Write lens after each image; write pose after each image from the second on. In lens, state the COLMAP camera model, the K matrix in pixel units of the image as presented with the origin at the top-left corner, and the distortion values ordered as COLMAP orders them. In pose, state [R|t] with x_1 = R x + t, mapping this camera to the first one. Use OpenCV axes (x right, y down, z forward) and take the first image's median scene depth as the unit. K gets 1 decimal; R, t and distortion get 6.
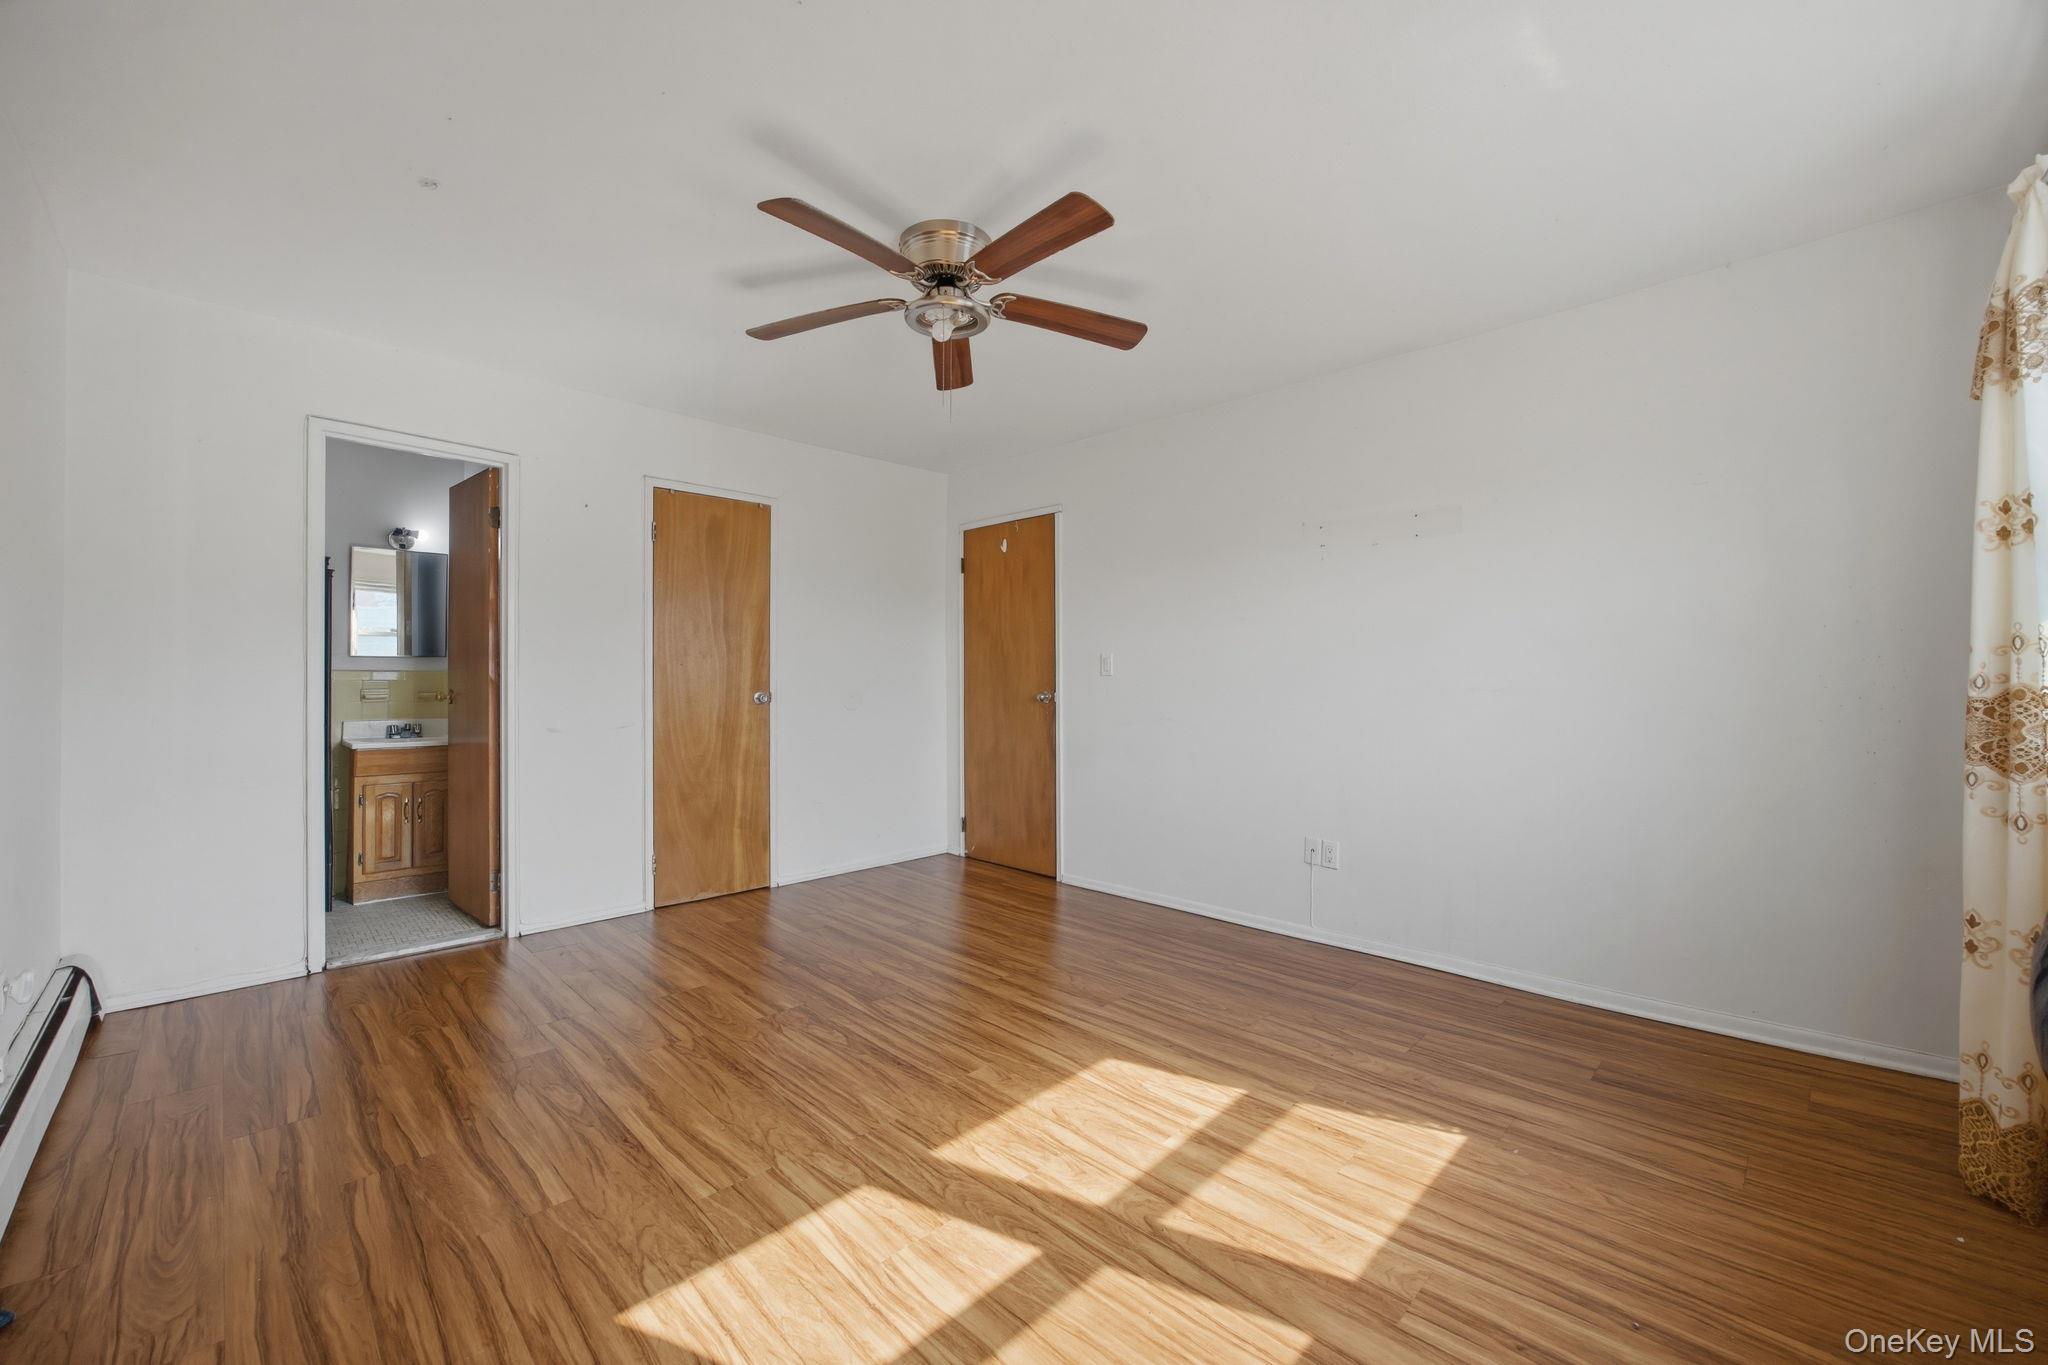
lens RADIAL K [[795.8, 0, 1023.3], [0, 795.8, 677.7], [0, 0, 1]] dist [-0.001933, -0.000126]
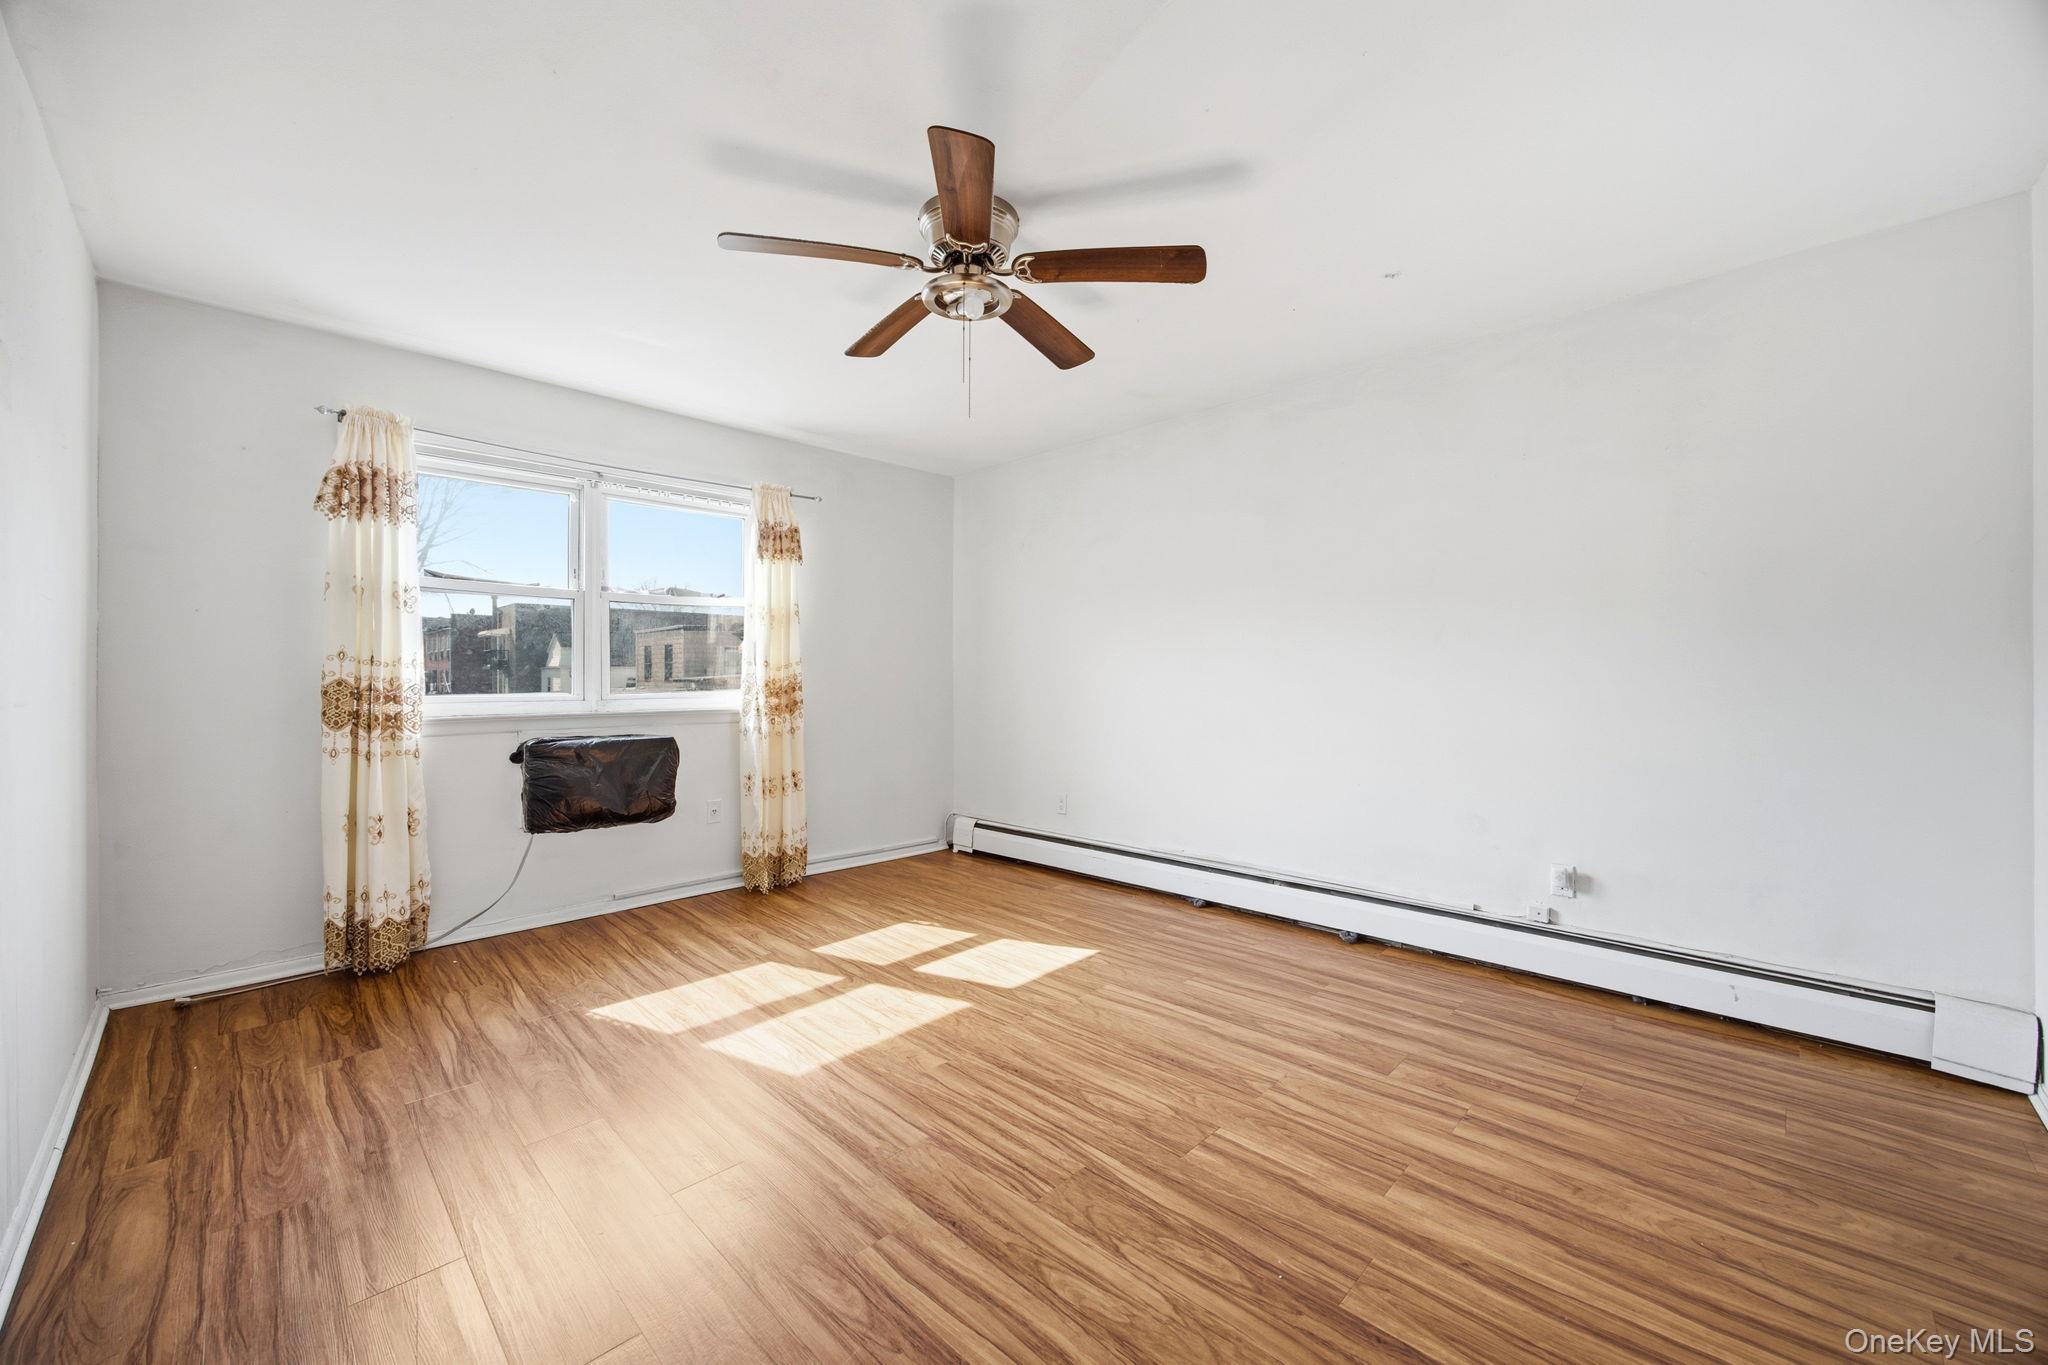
lens RADIAL K [[795.8, 0, 1024.8], [0, 795.8, 672.8], [0, 0, 1]] dist [-0.001933, -0.000126]
pose [[-0.999968, 0.005900, -0.005483, -0.183832], [0.005888, 0.999980, 0.002112, -0.010589], [0.005495, 0.002080, -0.999983, 2.217048]]
